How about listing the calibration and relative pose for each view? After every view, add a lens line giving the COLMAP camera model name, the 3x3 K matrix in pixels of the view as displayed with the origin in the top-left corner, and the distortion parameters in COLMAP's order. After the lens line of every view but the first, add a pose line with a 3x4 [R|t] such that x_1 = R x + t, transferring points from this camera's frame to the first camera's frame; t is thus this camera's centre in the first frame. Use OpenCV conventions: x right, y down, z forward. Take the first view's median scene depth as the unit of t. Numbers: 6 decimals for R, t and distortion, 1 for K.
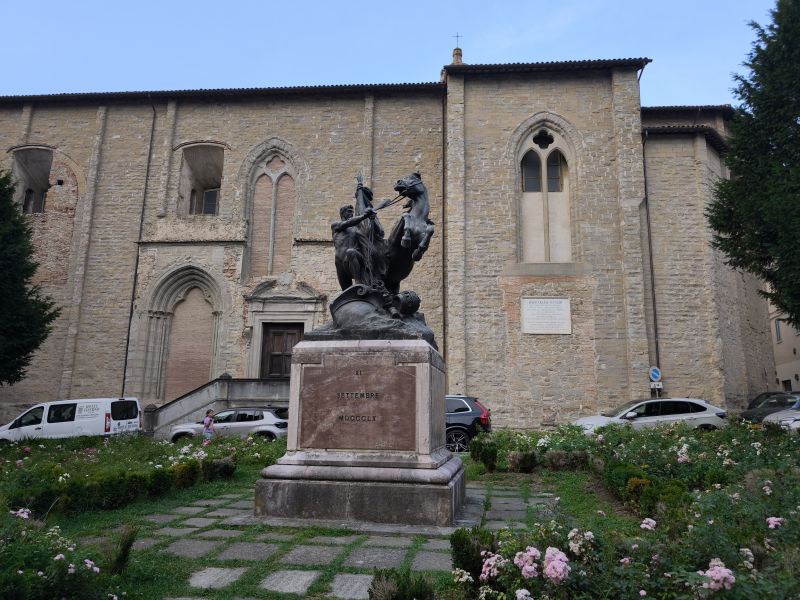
lens RADIAL K [[555.6, 0, 399.4], [0, 555.6, 299.7], [0, 0, 1]] dist [0.021119, -0.003826]
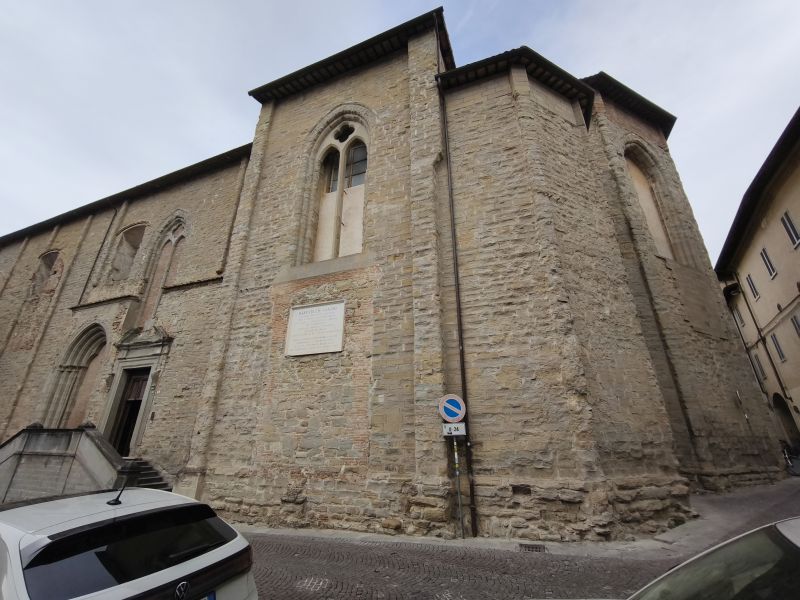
lens RADIAL K [[340.4, 0, 401.4], [0, 340.4, 296.4], [0, 0, 1]] dist [-0.005997, 0.000131]
pose [[0.957626, -0.122920, -0.260467, 0.479143], [0.068955, 0.975902, -0.207029, 0.084471], [0.279638, 0.180296, 0.943025, 0.600854]]
